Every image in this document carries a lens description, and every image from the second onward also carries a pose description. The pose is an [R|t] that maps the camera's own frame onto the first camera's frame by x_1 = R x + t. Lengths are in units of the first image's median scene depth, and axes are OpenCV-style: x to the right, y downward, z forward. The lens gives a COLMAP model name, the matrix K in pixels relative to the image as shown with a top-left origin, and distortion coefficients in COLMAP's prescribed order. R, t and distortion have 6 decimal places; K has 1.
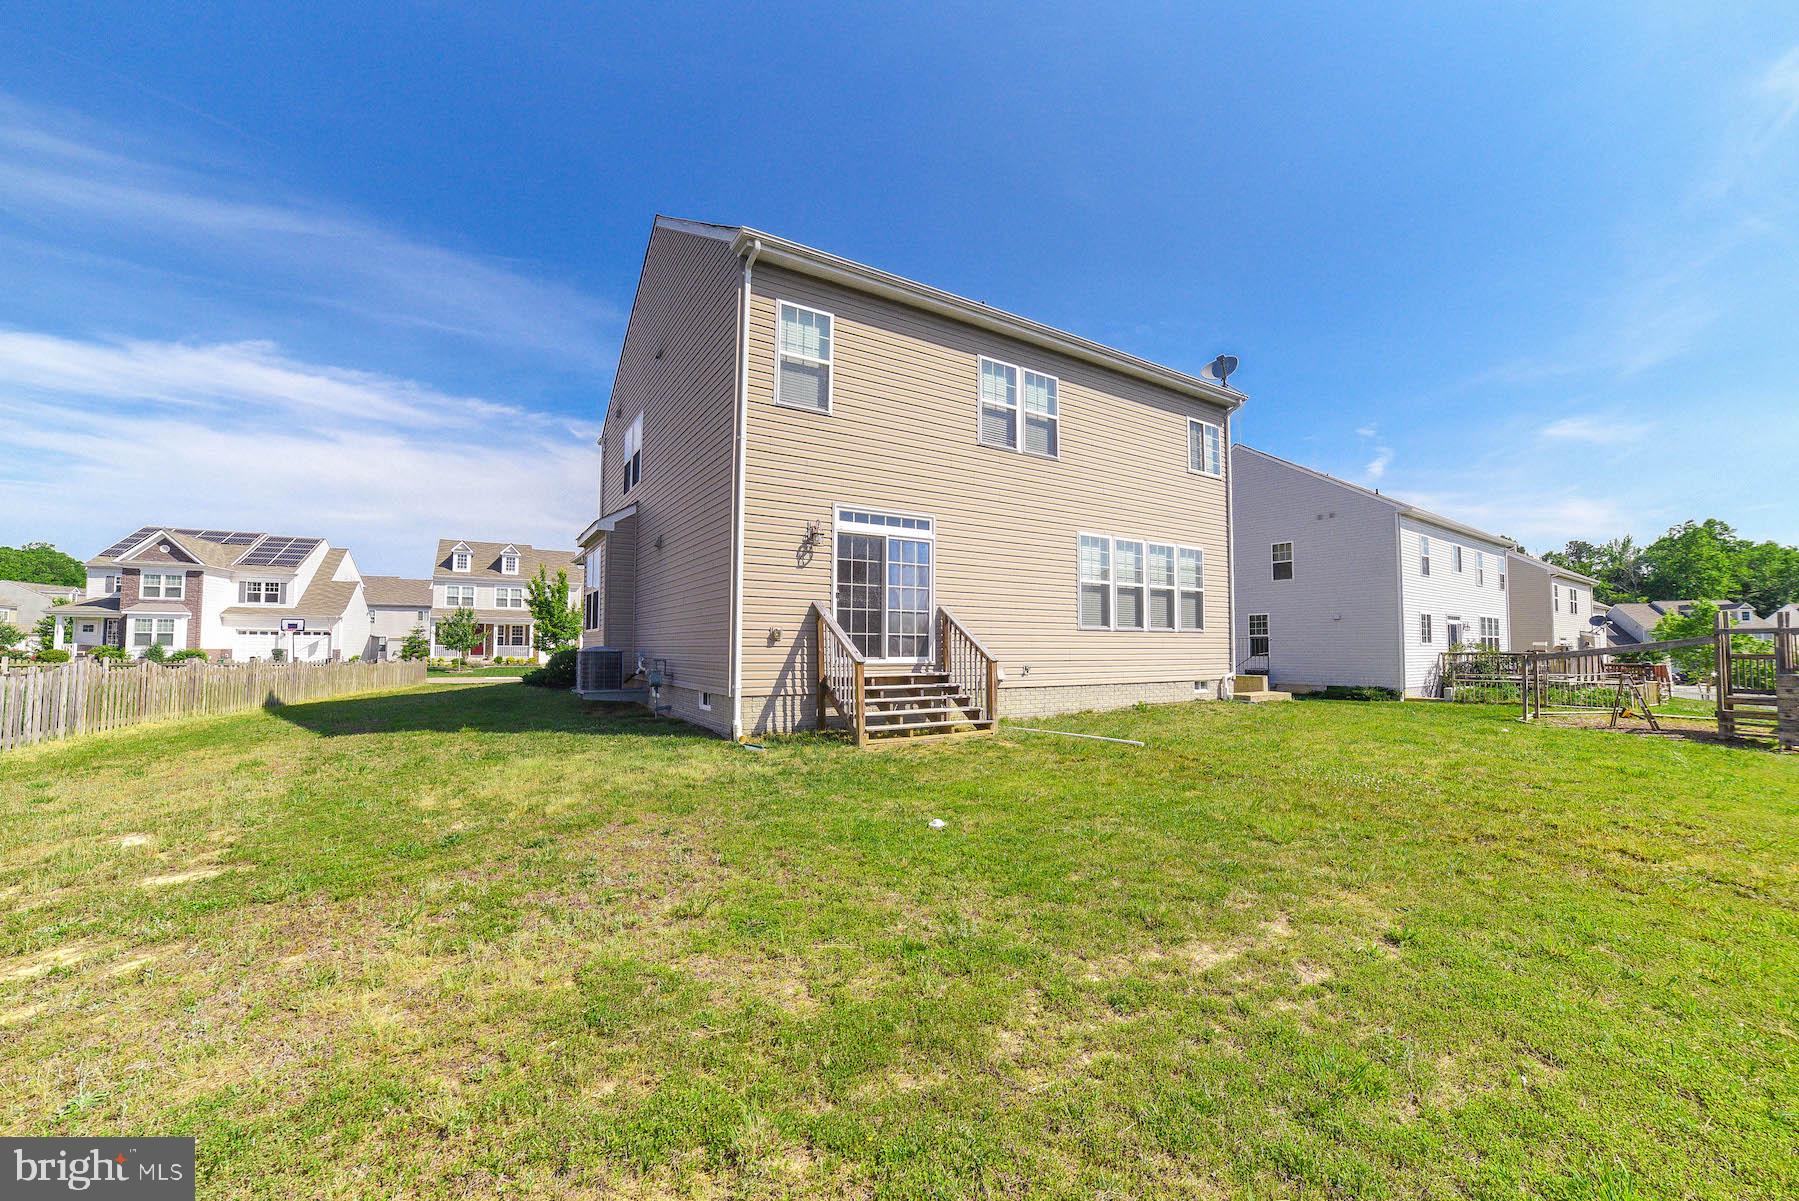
lens RADIAL K [[709.9, 0, 905.8], [0, 709.9, 615.5], [0, 0, 1]] dist [-0.085989, 0.041887]
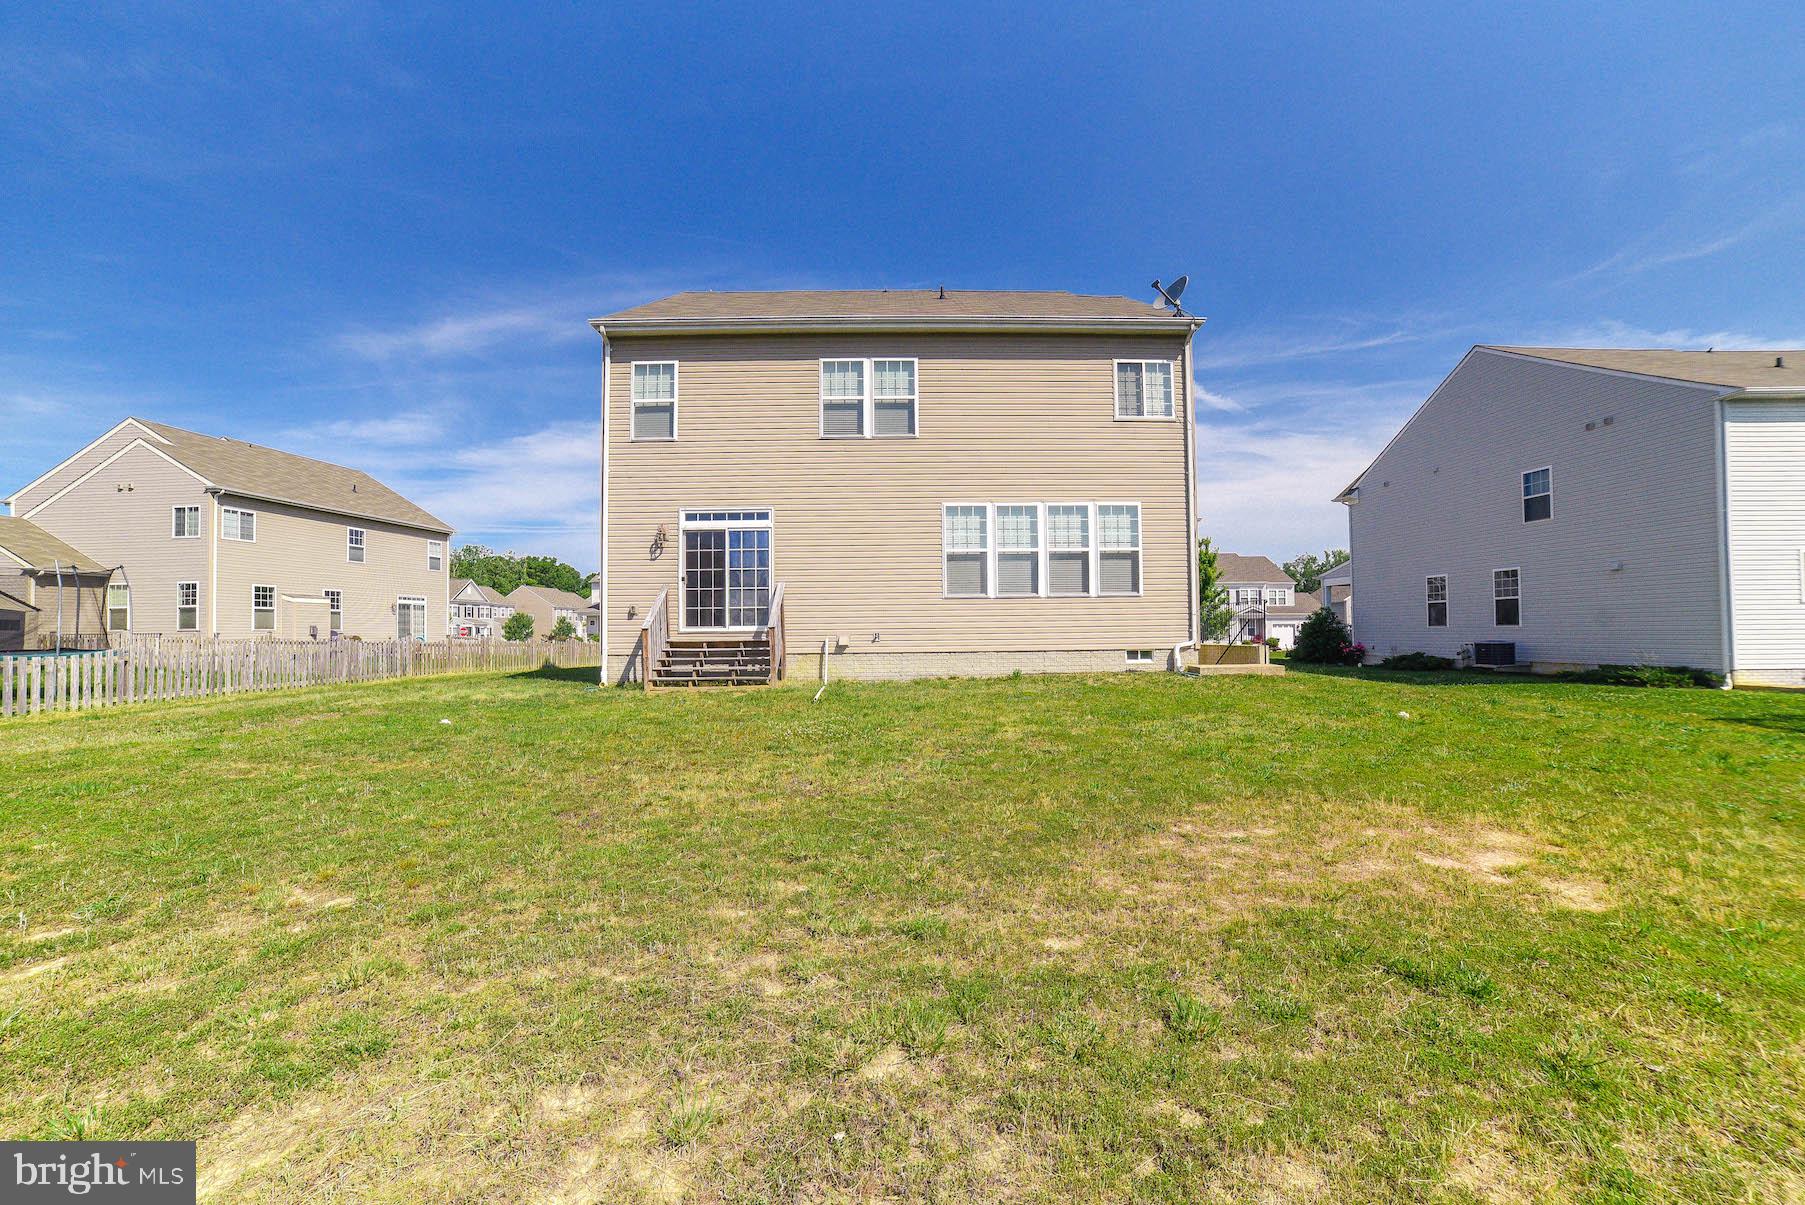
lens RADIAL K [[712.2, 0, 908.9], [0, 712.2, 617.6], [0, 0, 1]] dist [-0.085989, 0.041887]
pose [[0.857495, -0.023710, -0.513945, 0.772323], [0.038358, 0.999104, 0.017907, 0.029170], [0.513060, -0.035069, 0.857636, 0.083355]]
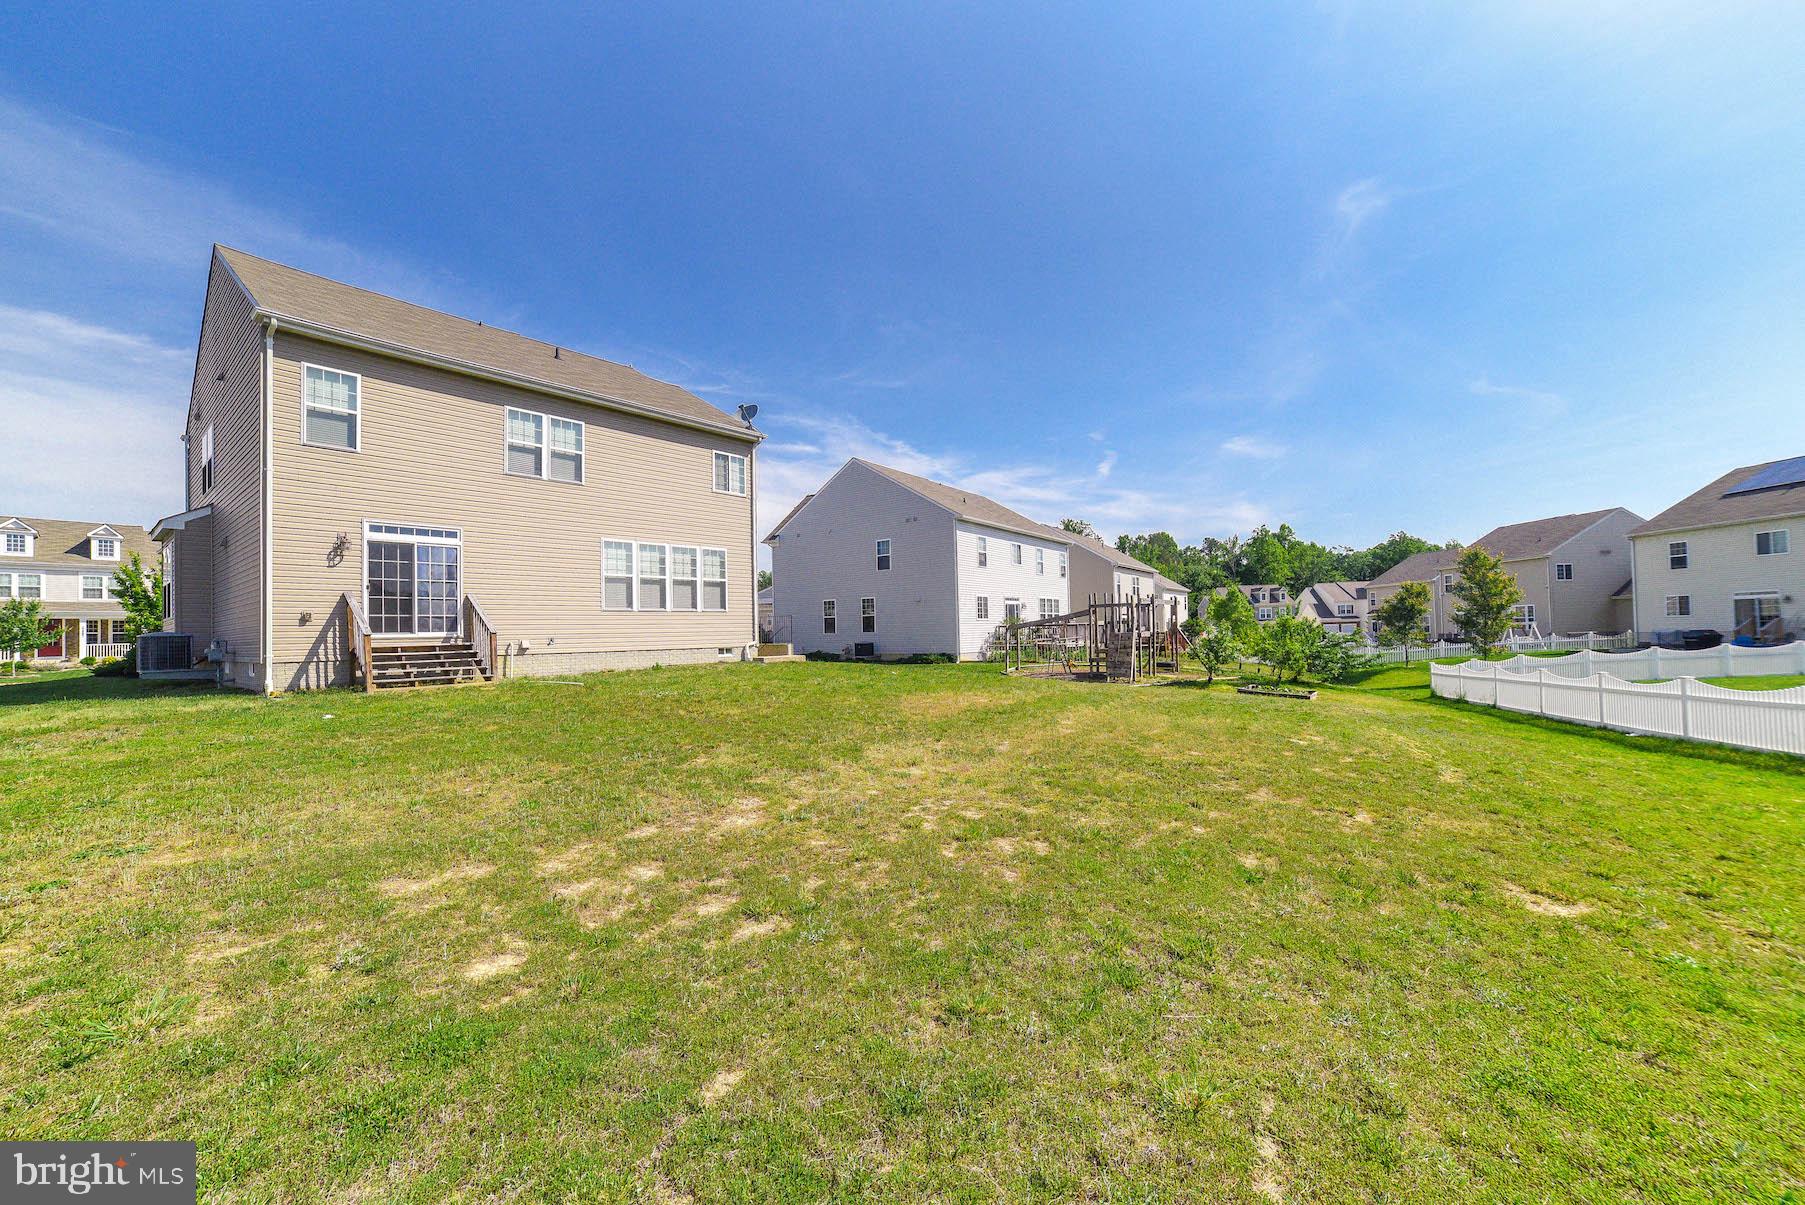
lens RADIAL K [[705.0, 0, 904.1], [0, 705.0, 618.6], [0, 0, 1]] dist [-0.083327, 0.040515]
pose [[0.946202, -0.018870, 0.323024, 0.379769], [0.011178, 0.999608, 0.025650, 0.007957], [-0.323382, -0.020659, 0.946043, -0.471089]]
